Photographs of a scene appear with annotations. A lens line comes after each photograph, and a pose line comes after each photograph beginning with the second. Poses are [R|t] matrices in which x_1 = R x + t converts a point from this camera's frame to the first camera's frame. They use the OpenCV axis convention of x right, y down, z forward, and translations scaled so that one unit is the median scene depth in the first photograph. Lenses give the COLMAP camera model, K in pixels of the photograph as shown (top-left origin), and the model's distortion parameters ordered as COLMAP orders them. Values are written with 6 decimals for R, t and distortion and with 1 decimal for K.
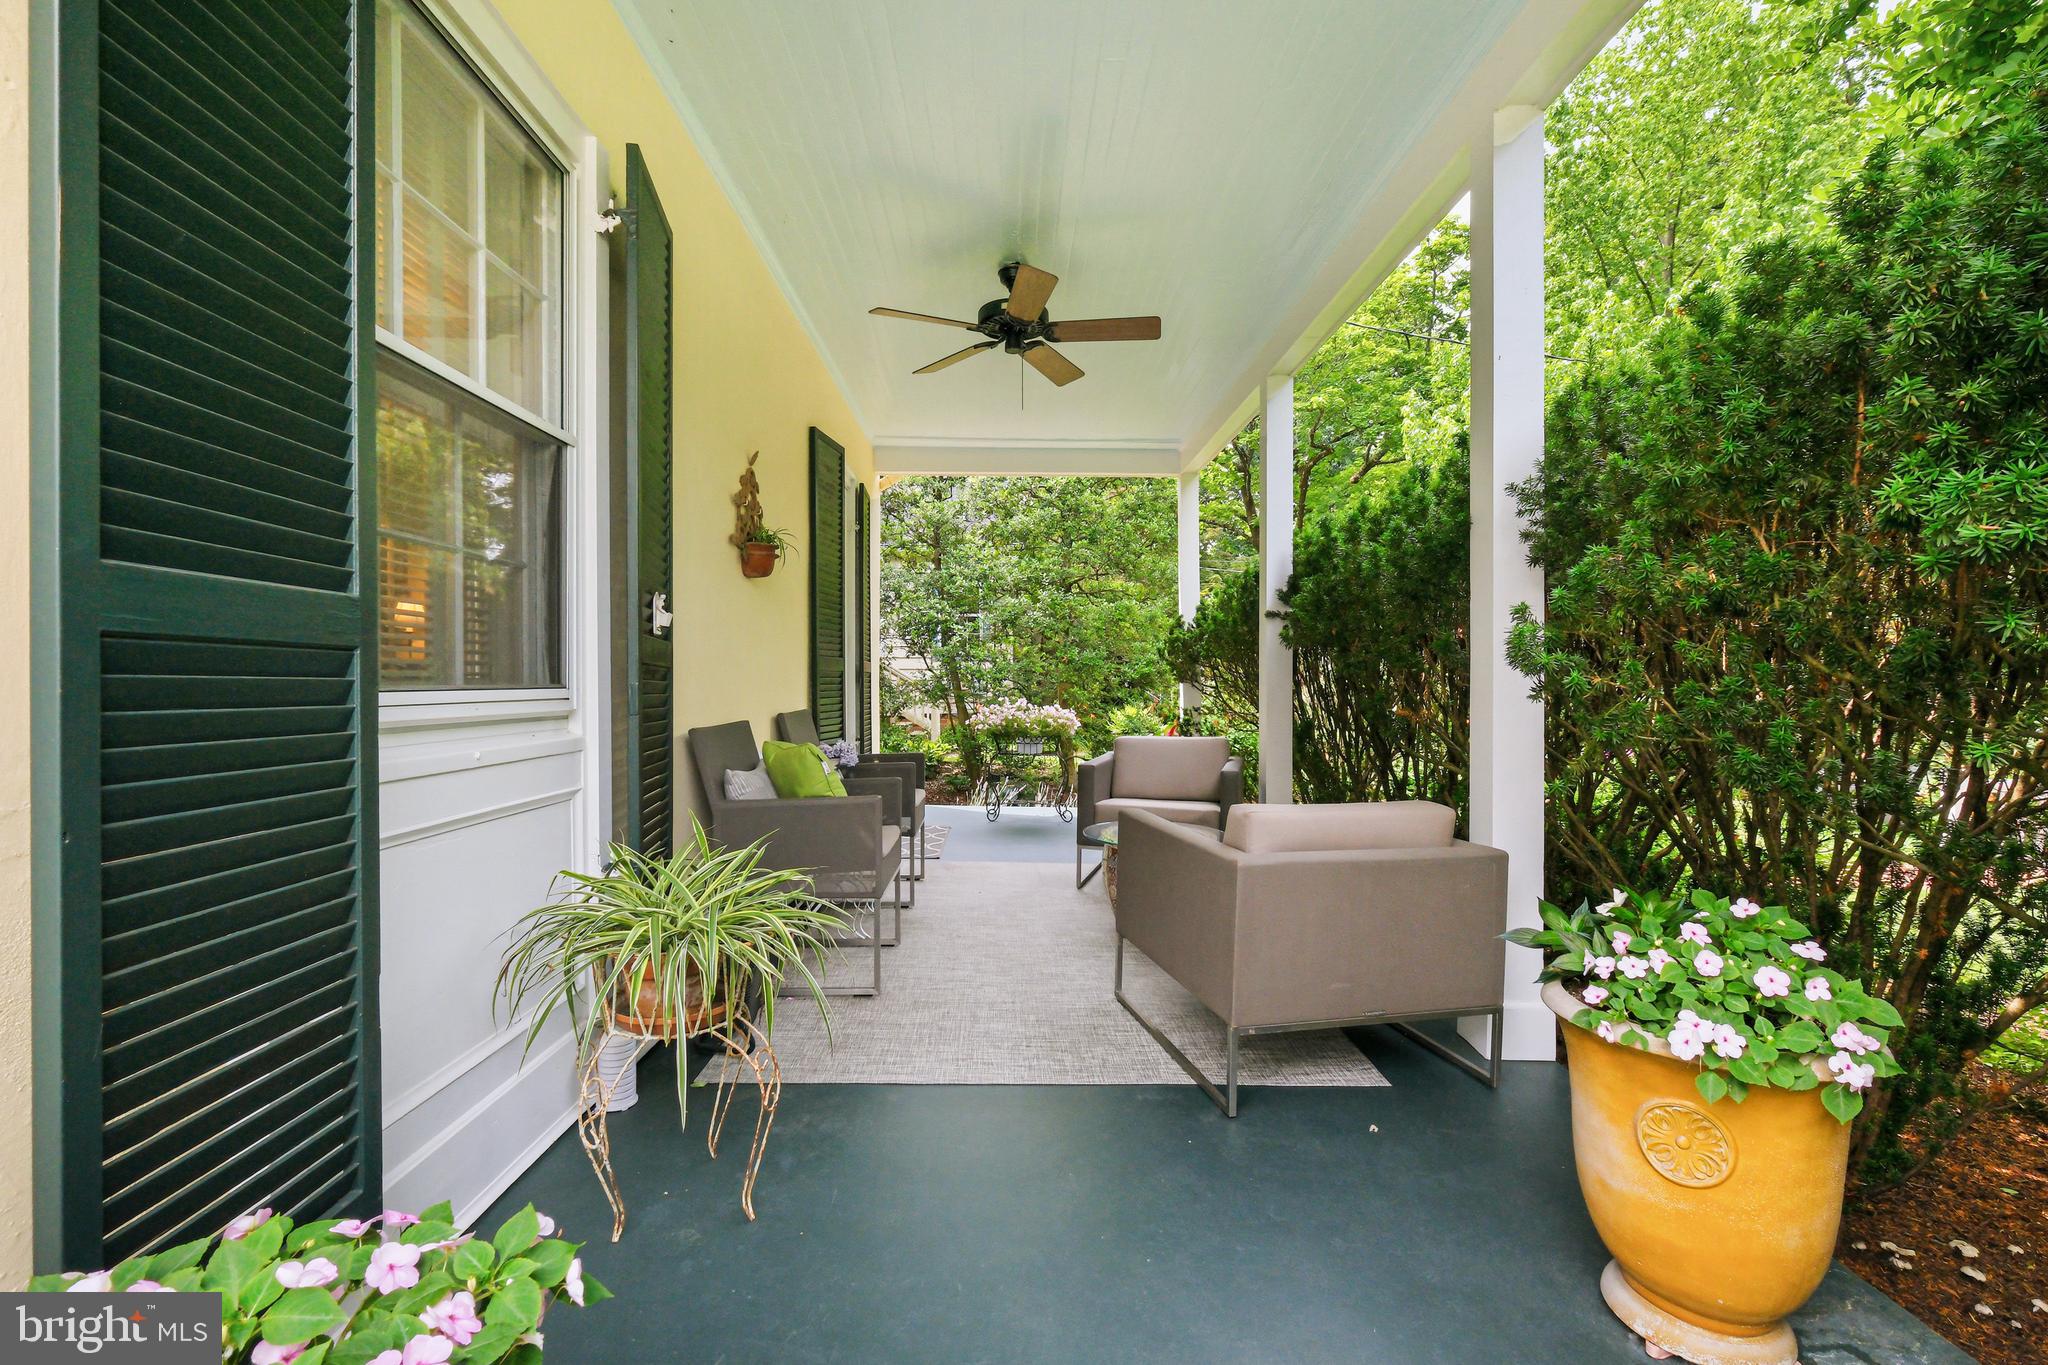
lens RADIAL K [[892.2, 0, 1019.8], [0, 892.2, 681.4], [0, 0, 1]] dist [-0.003167, -0.000193]
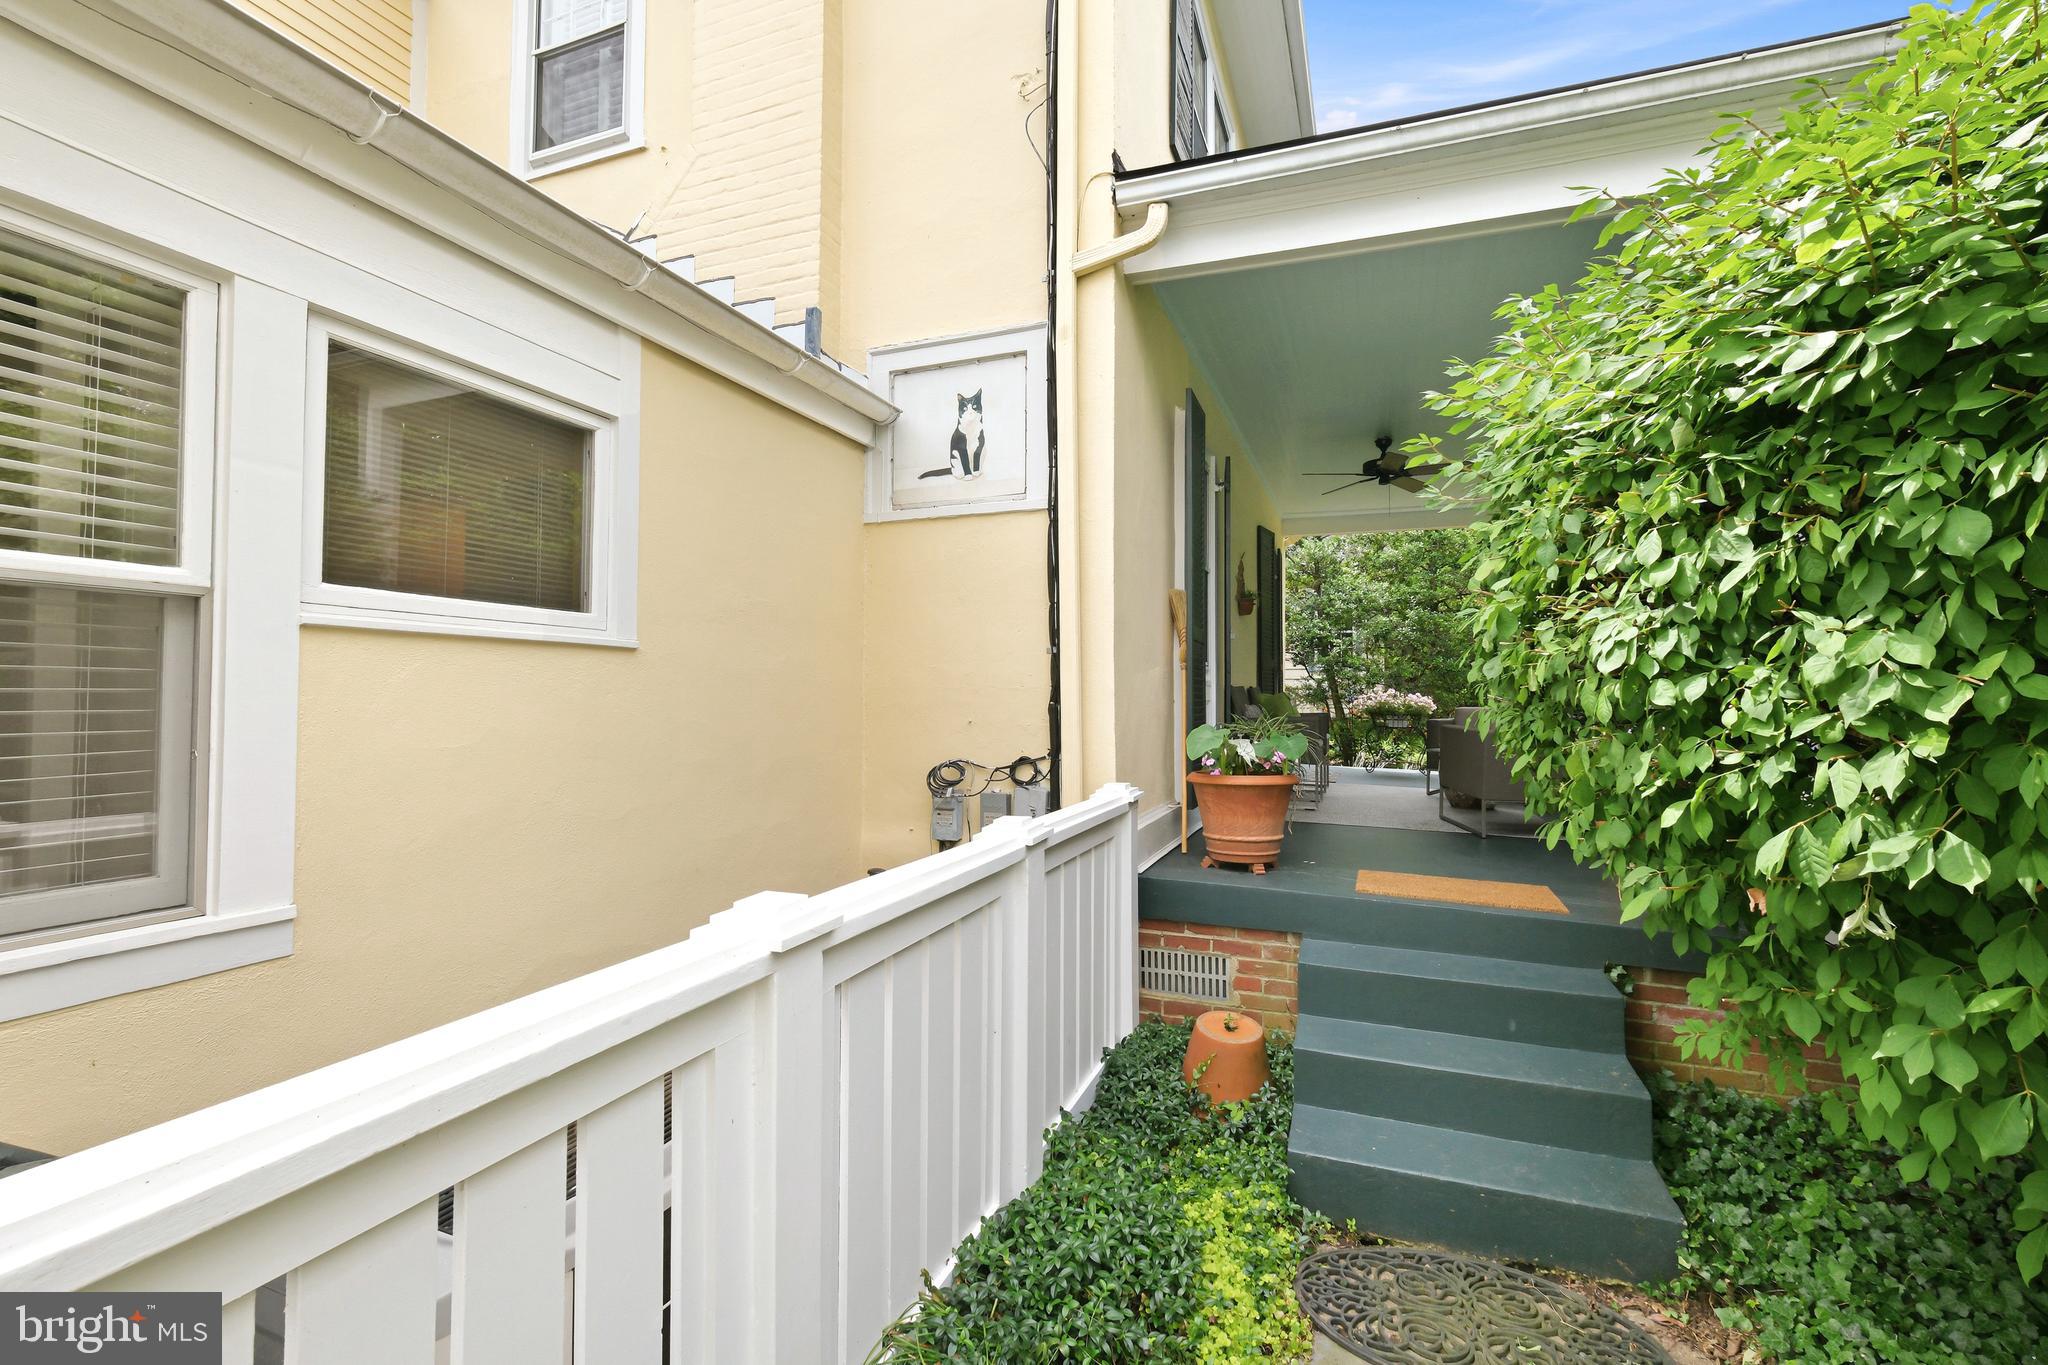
lens RADIAL K [[892.2, 0, 1020.0], [0, 892.2, 673.3], [0, 0, 1]] dist [-0.003167, -0.000193]
pose [[0.922660, -0.006363, -0.385562, 0.002261], [-0.005327, 0.999558, -0.029242, 0.022398], [0.385578, 0.029034, 0.922218, -0.317211]]
